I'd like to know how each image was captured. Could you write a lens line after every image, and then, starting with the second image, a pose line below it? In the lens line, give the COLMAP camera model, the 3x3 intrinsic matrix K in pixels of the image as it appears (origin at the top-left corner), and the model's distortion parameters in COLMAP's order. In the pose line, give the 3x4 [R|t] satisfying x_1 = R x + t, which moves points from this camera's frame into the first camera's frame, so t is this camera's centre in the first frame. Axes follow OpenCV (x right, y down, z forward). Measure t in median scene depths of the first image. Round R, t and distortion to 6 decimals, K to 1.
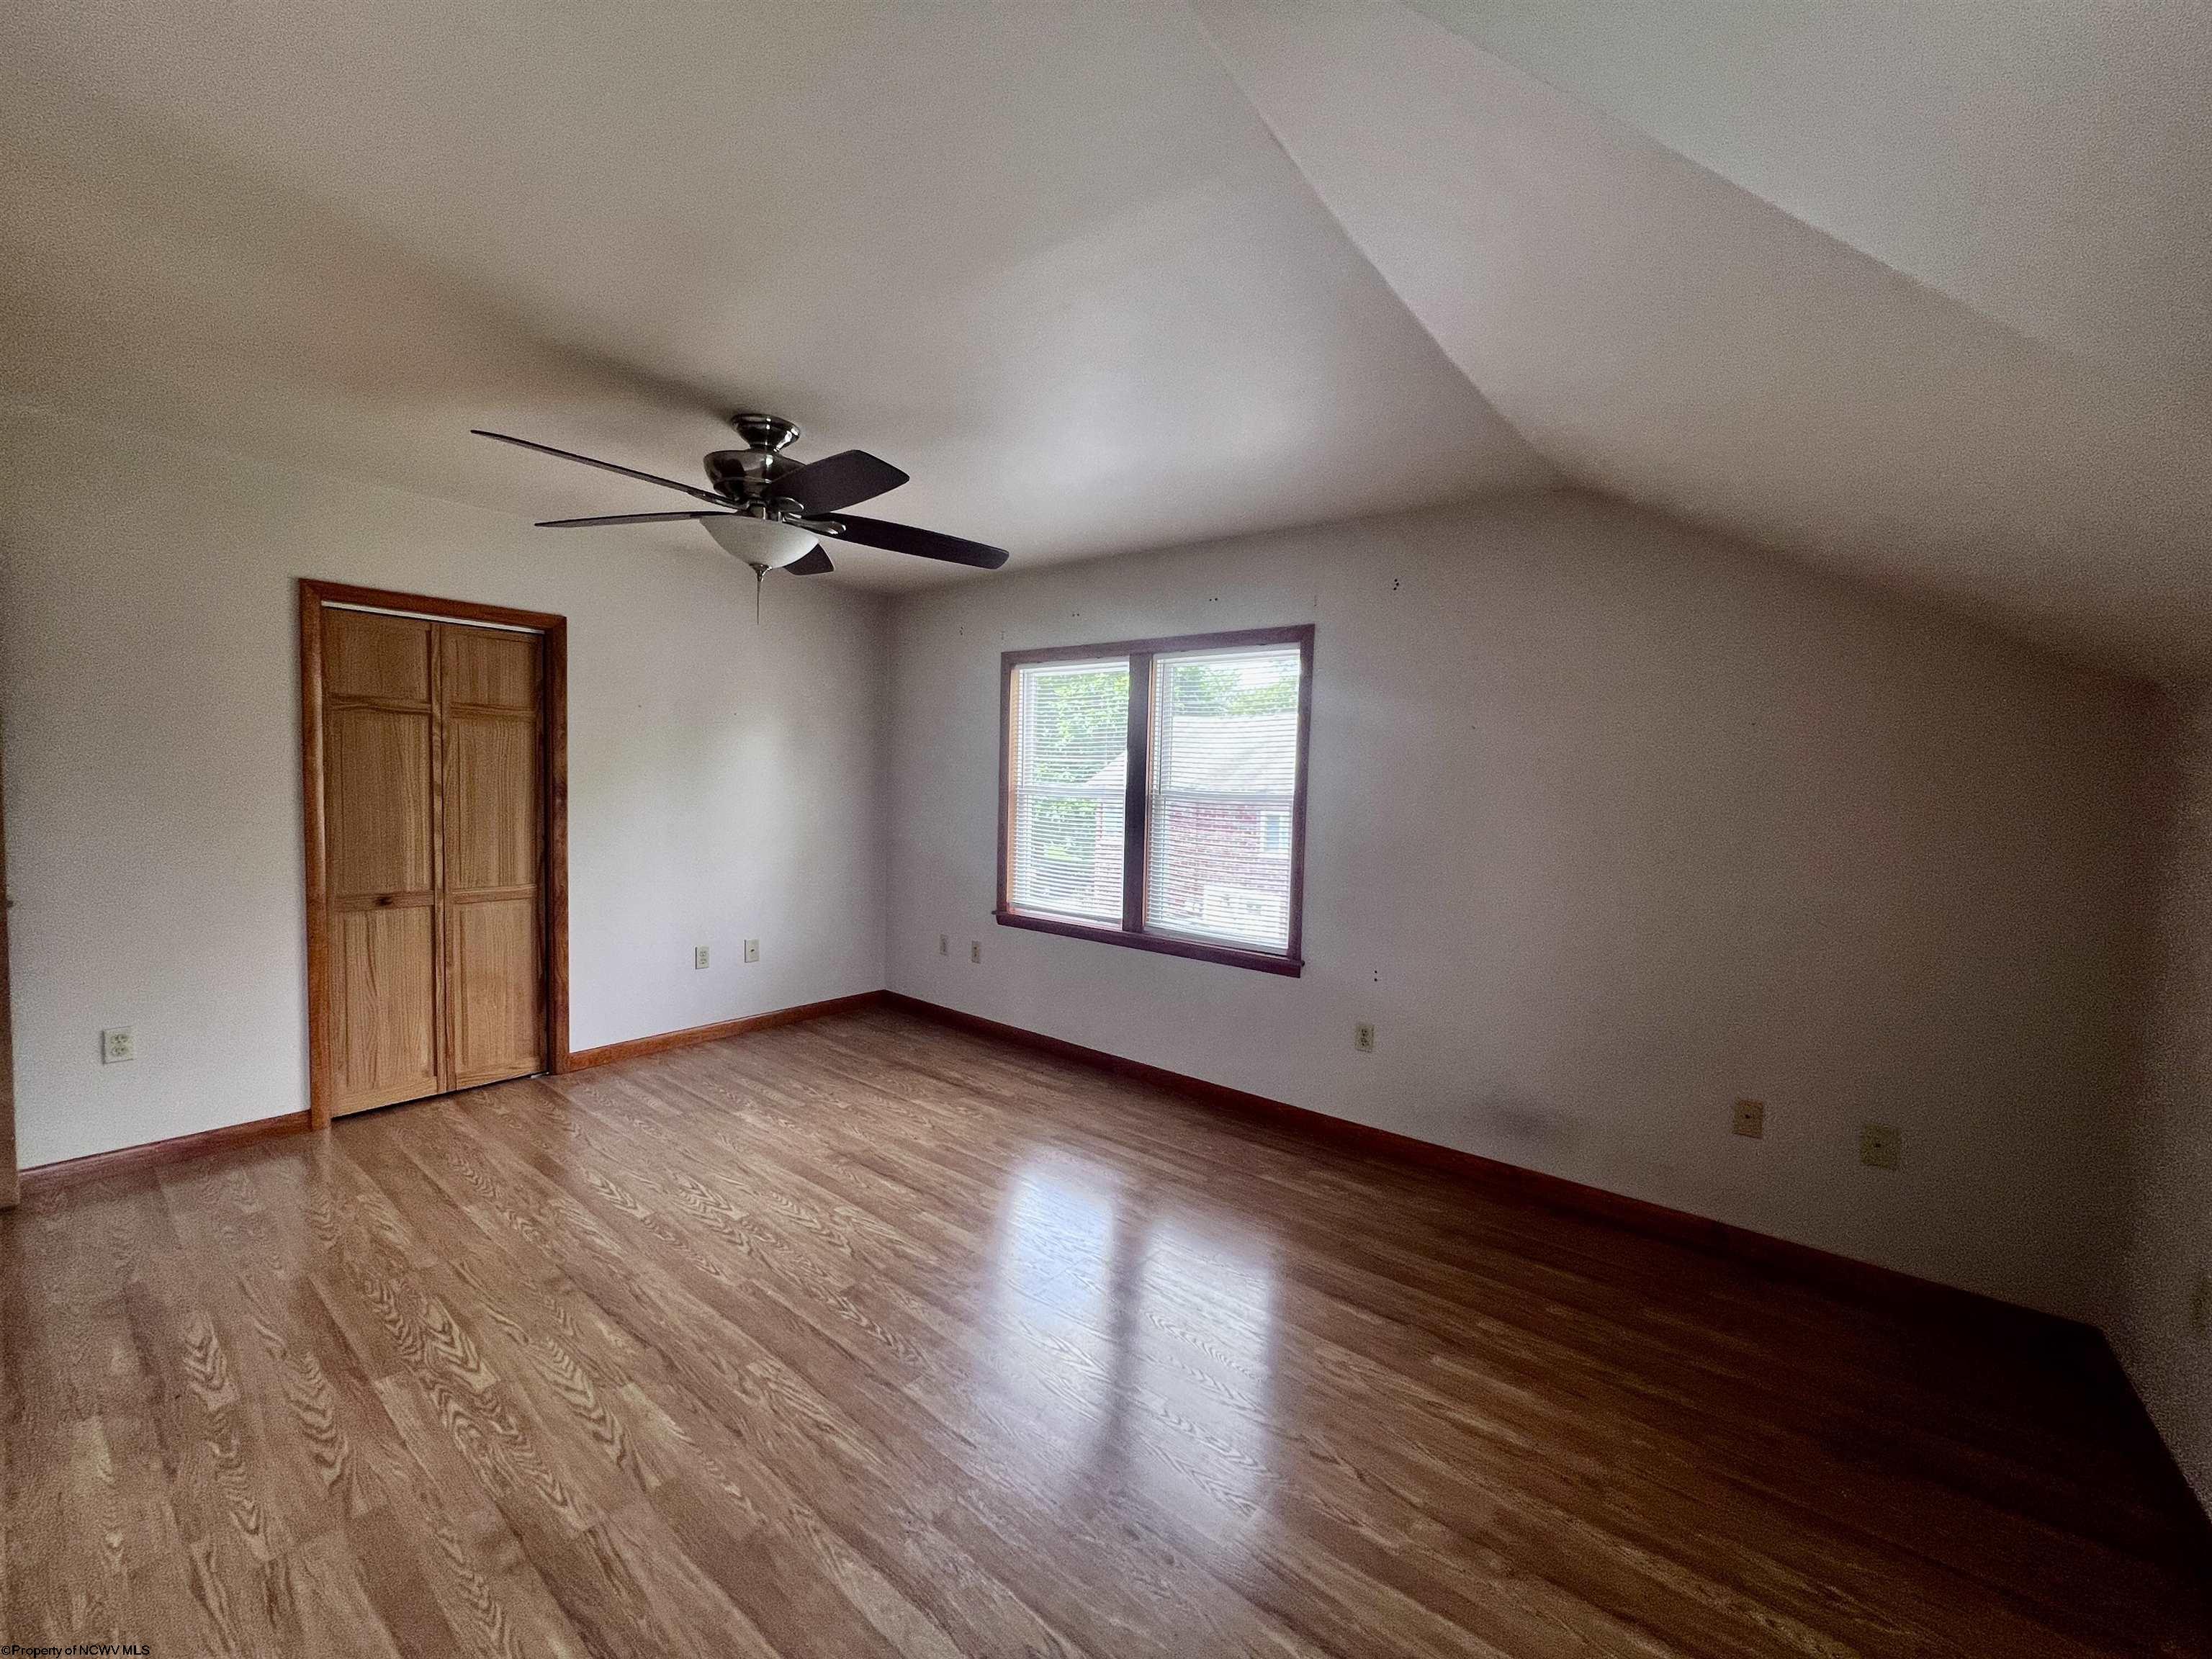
lens RADIAL K [[892.5, 0, 1106.0], [0, 892.5, 829.5], [0, 0, 1]] dist [-0.000521, -0.000085]
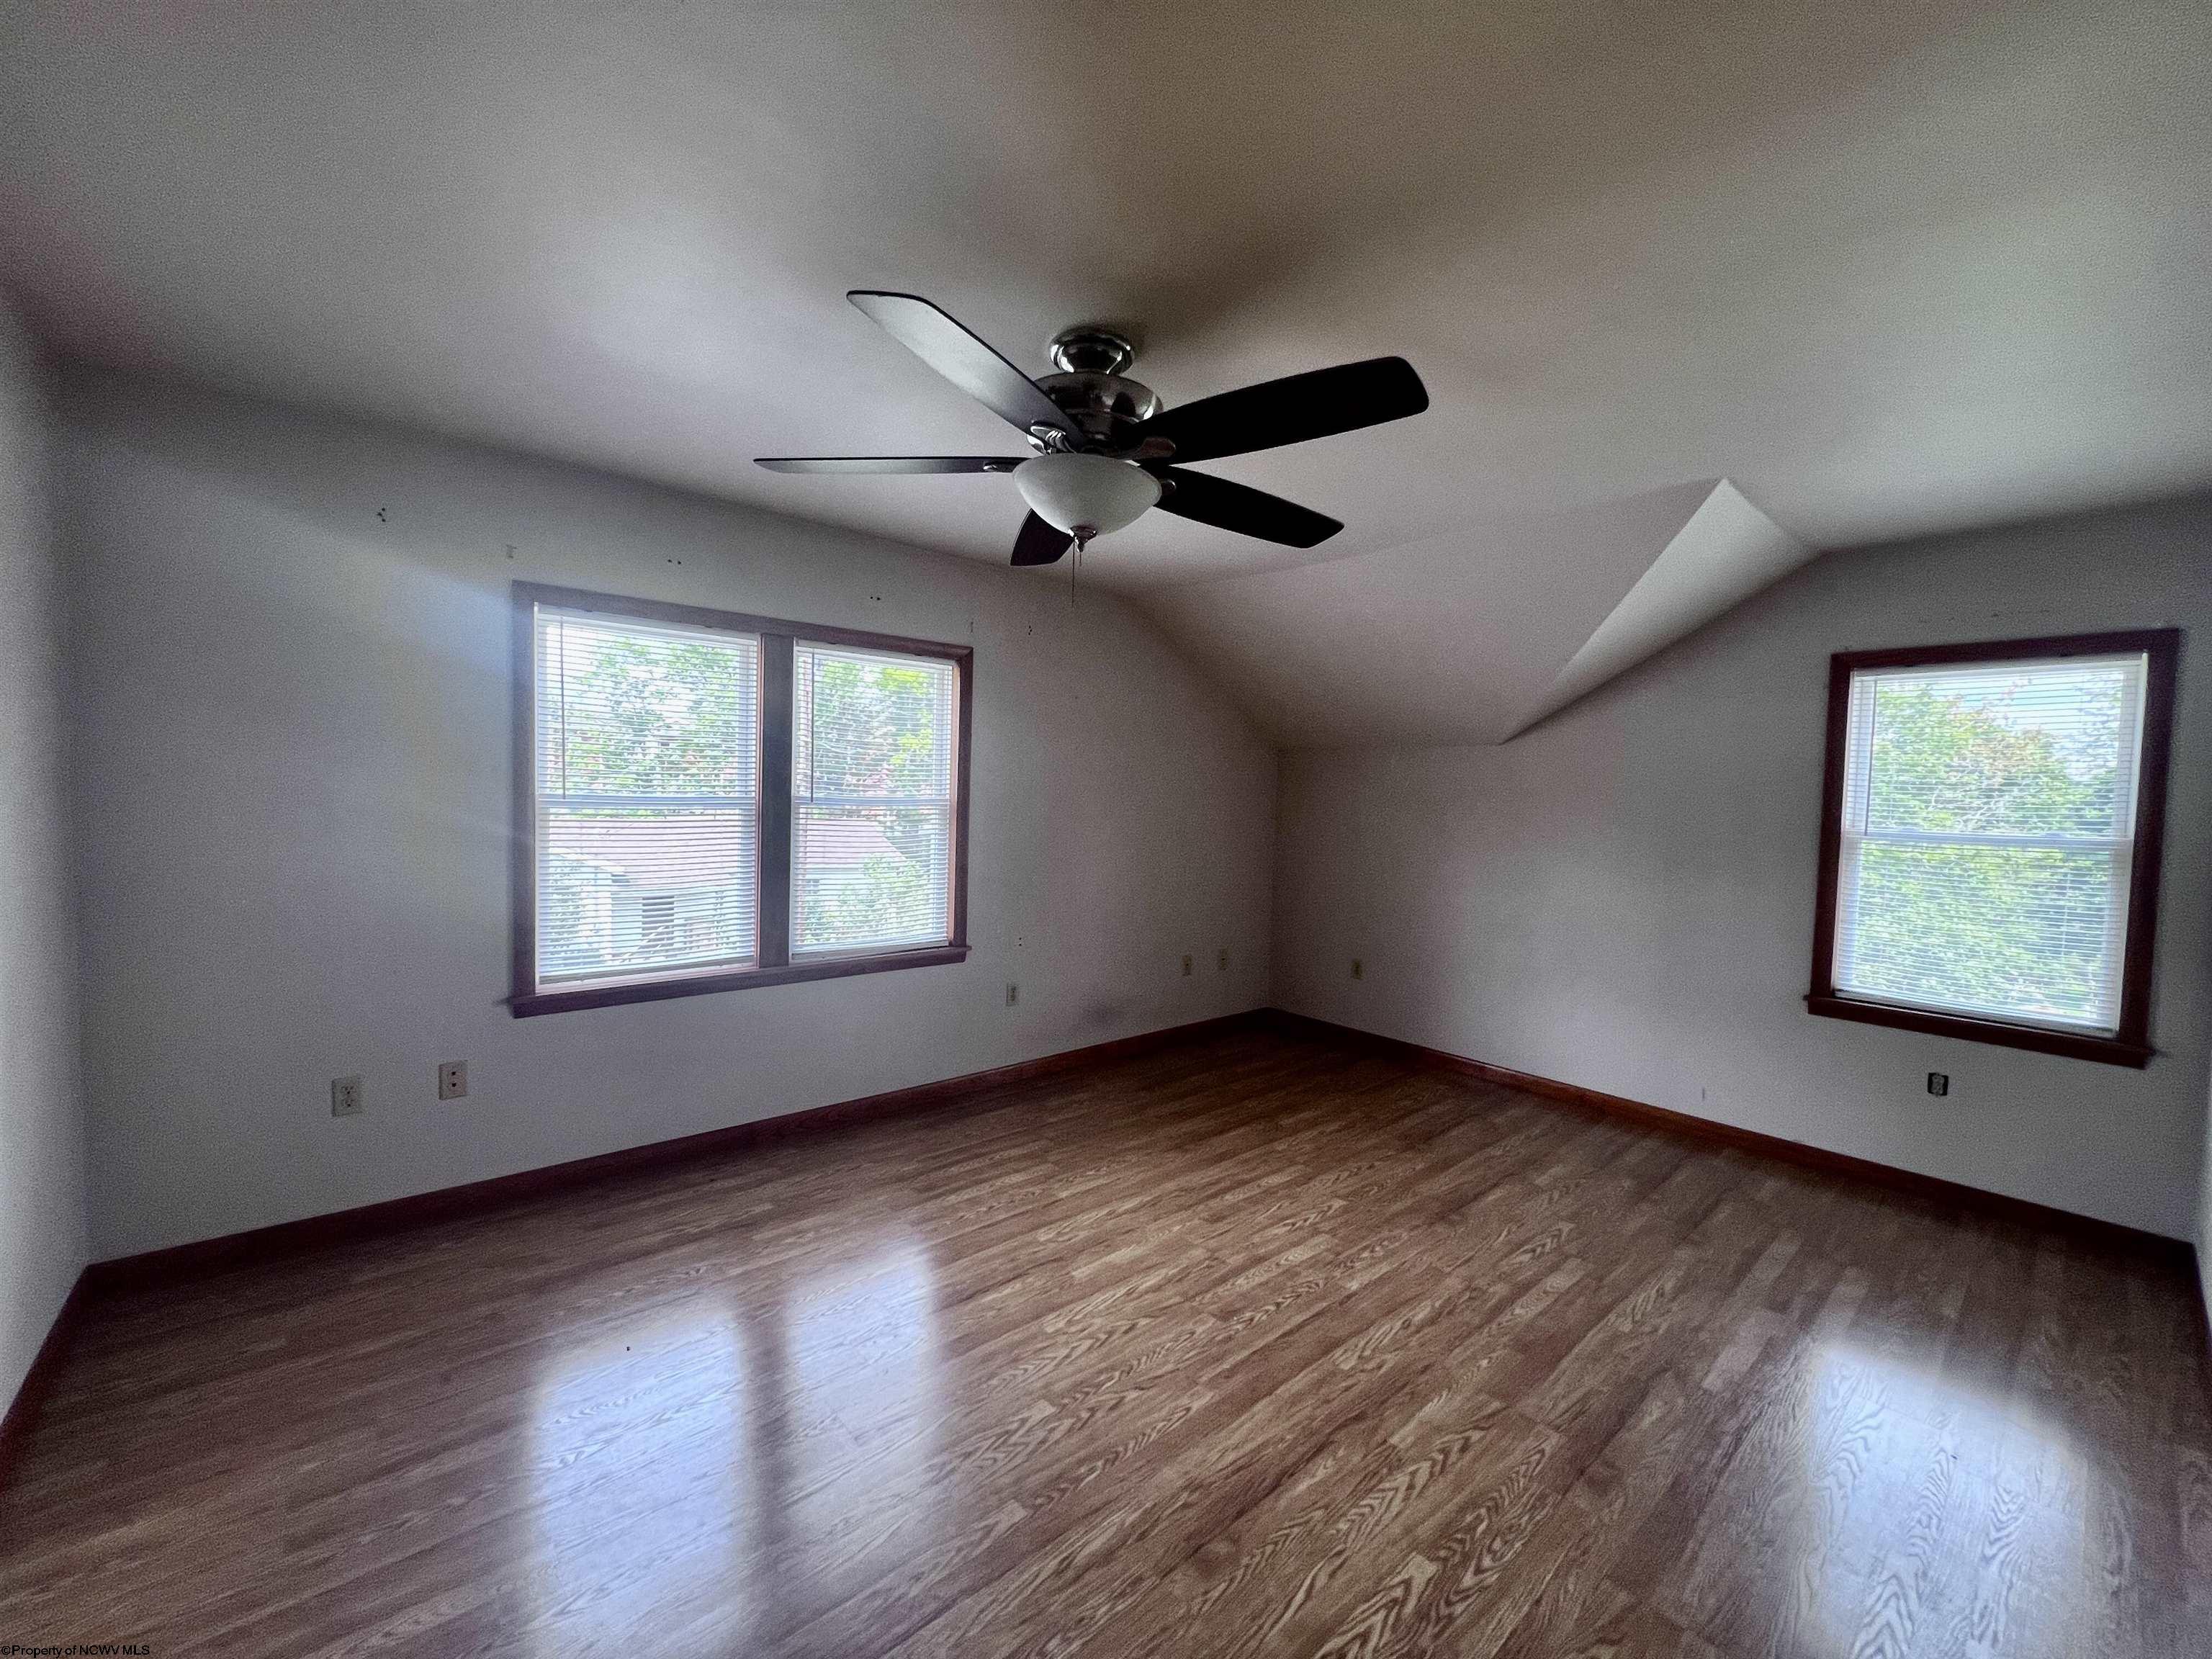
lens RADIAL K [[881.8, 0, 1100.5], [0, 881.8, 825.3], [0, 0, 1]] dist [-0.000619, -0.000262]
pose [[0.177876, -0.066589, 0.981797, -1.194753], [0.031109, 0.997590, 0.062024, -0.098887], [-0.983561, 0.019510, 0.179519, 0.899986]]
